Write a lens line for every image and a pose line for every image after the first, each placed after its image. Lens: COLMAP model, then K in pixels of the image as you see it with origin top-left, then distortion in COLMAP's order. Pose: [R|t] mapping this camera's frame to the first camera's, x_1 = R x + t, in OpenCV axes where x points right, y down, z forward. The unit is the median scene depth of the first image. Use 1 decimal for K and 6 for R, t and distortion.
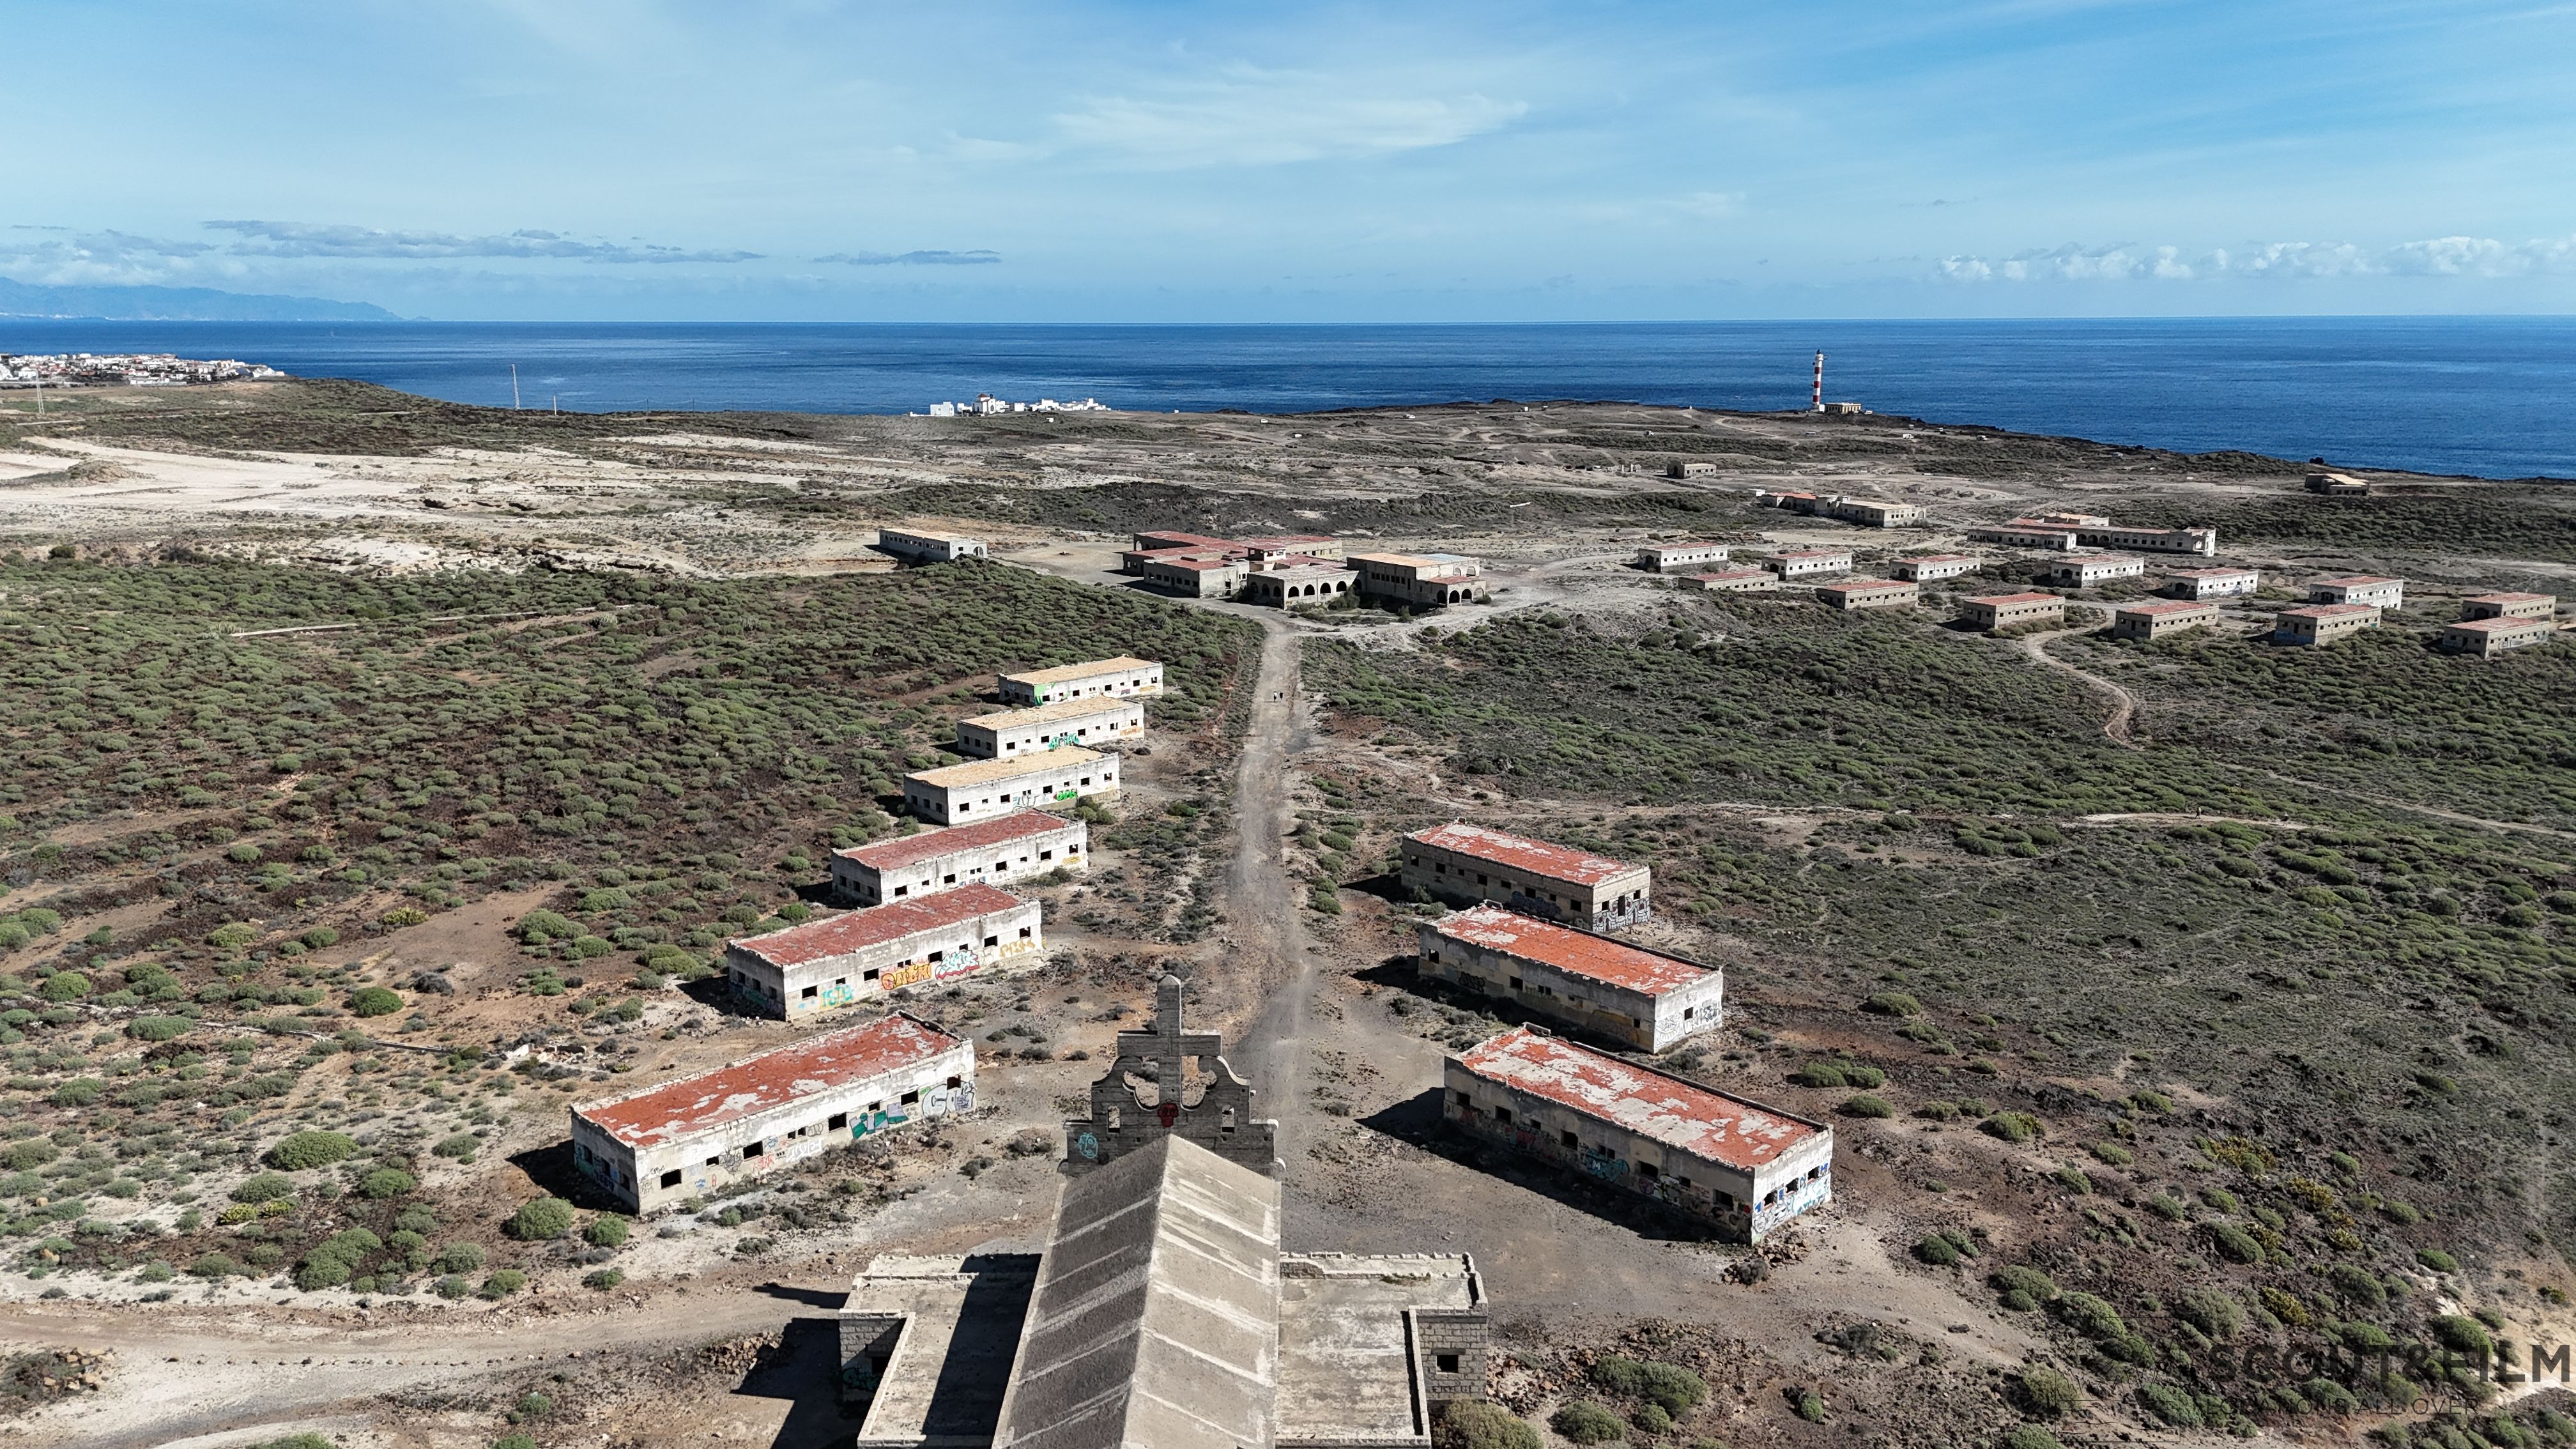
lens RADIAL K [[1857.3, 0, 1288.0], [0, 1857.3, 724.5], [0, 0, 1]] dist [0.078670, -0.079513]
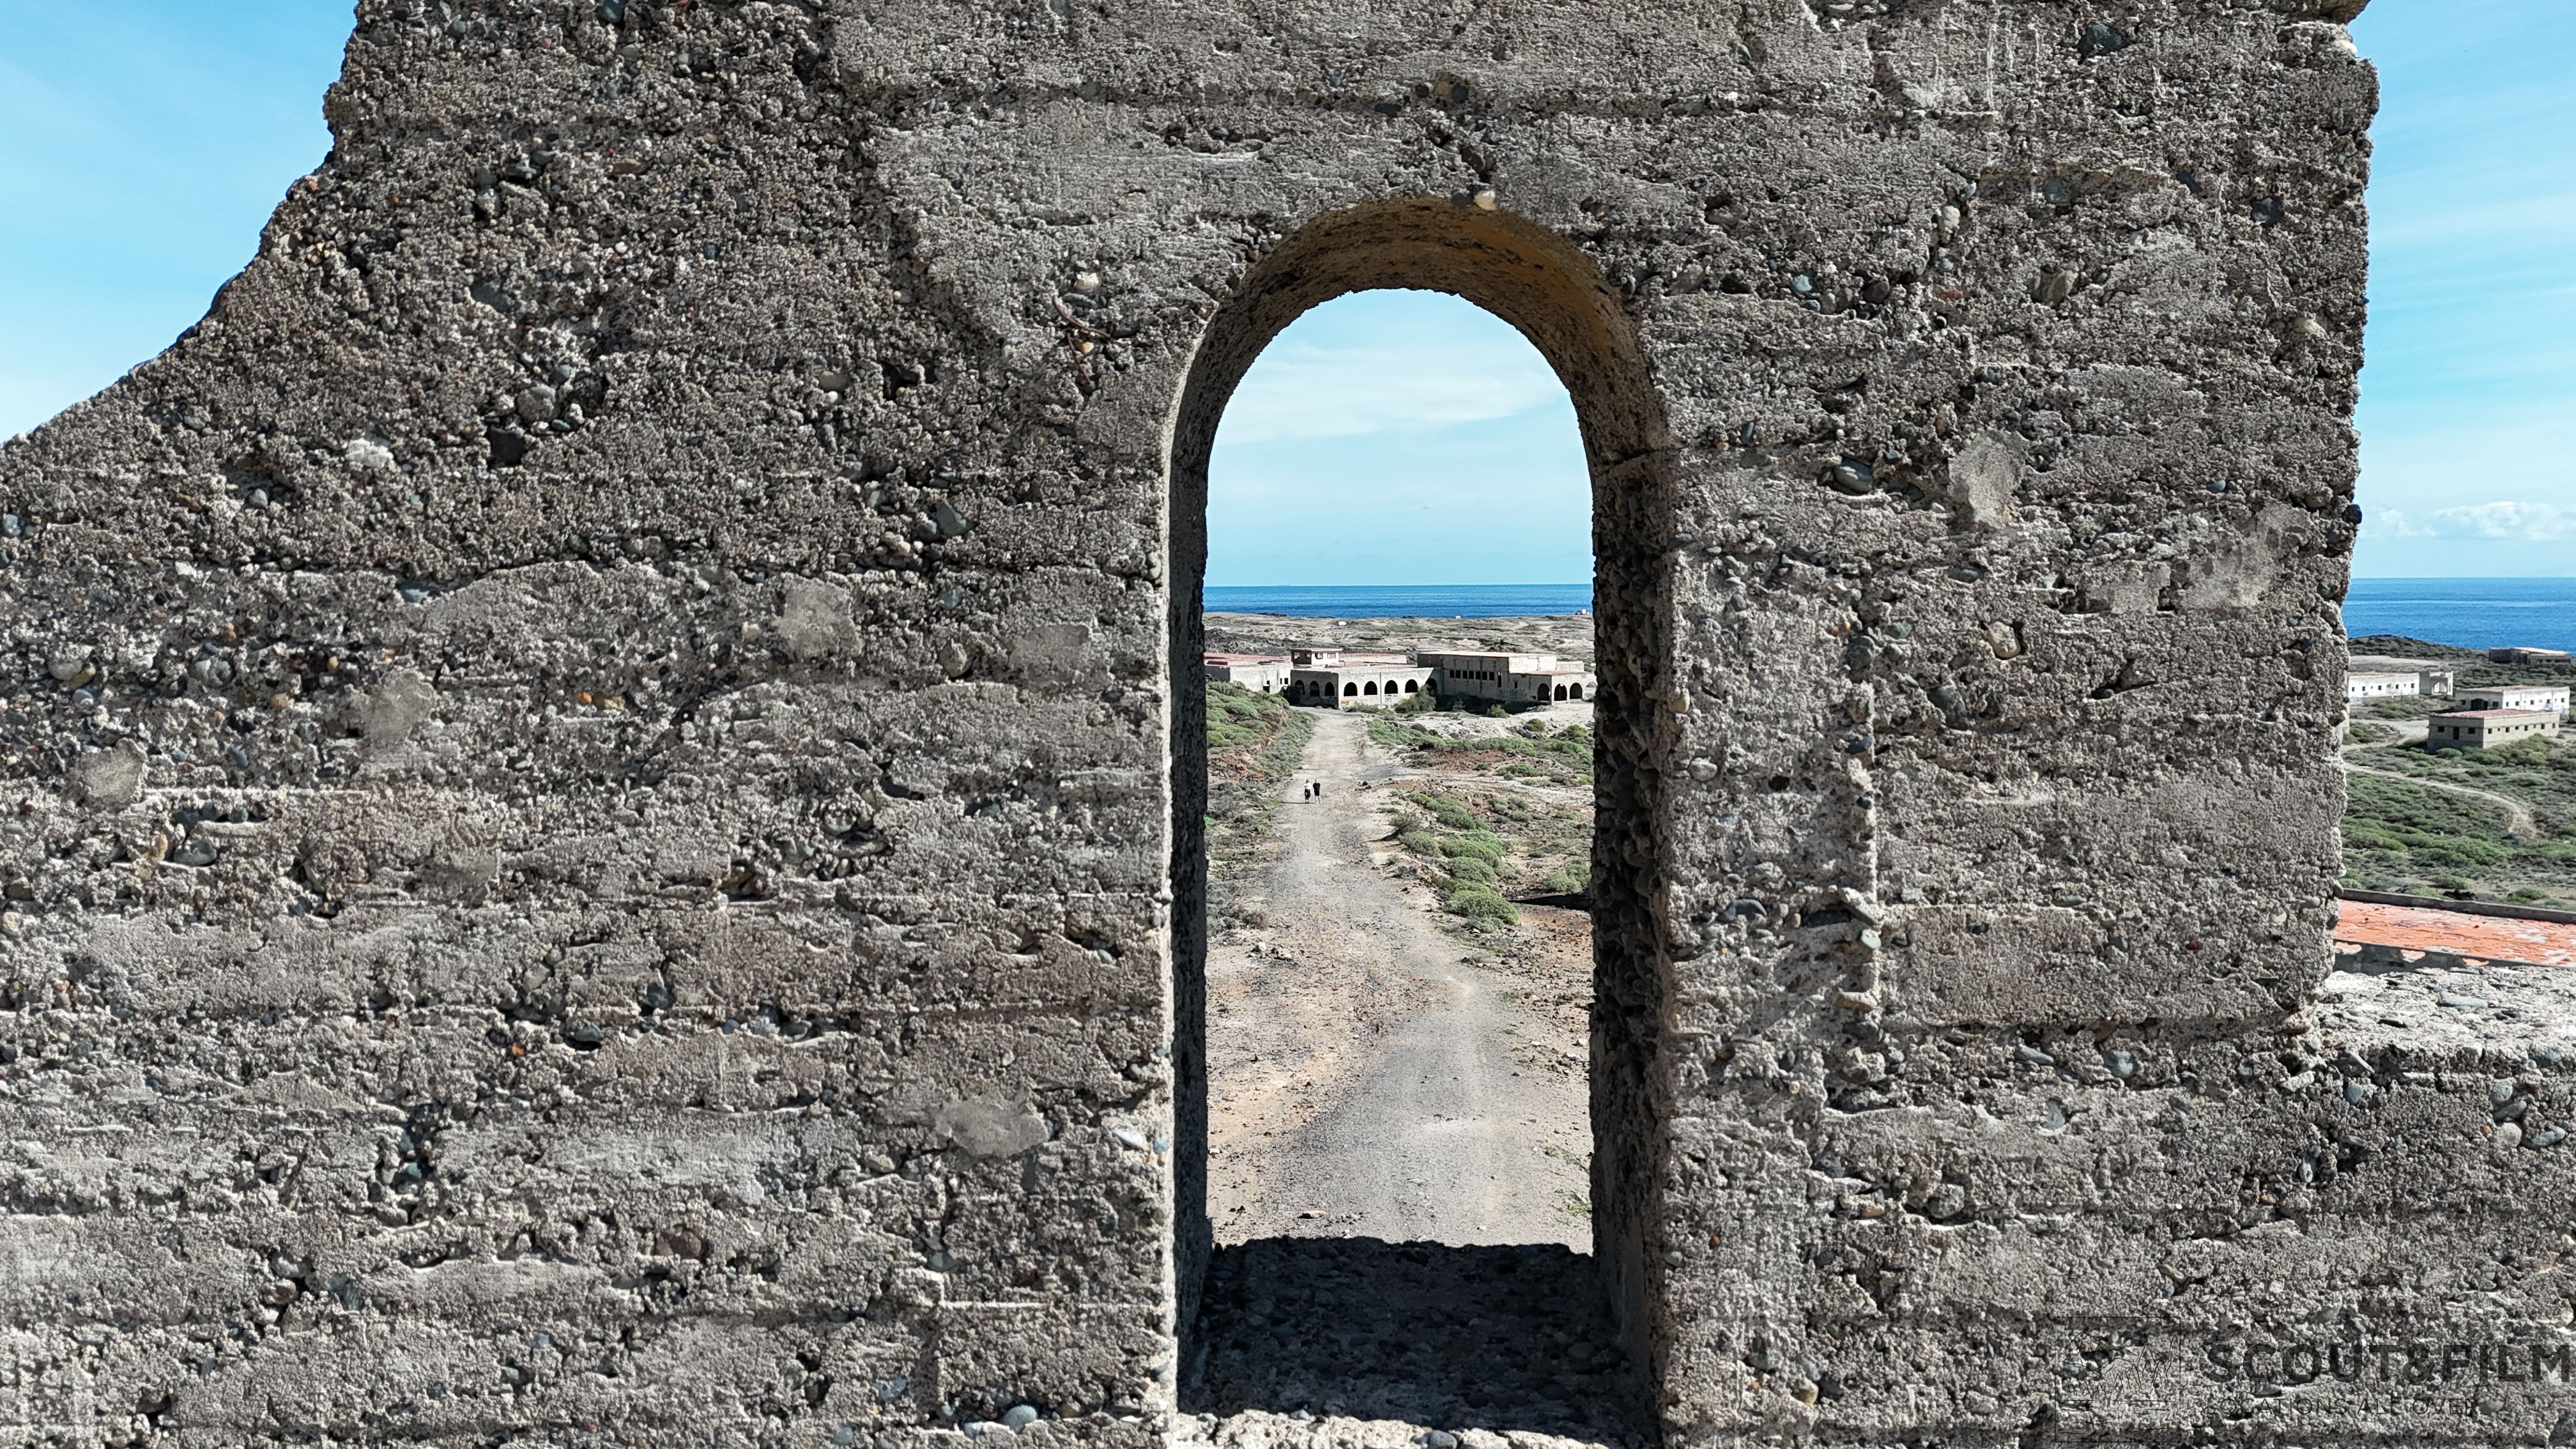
lens RADIAL K [[1853.1, 0, 1287.5], [0, 1853.1, 720.1], [0, 0, 1]] dist [0.087001, -0.093030]
pose [[0.999802, -0.001856, -0.019808, -0.020989], [-0.000979, 0.989846, -0.142137, 0.133169], [0.019871, 0.142128, 0.989649, 0.607728]]
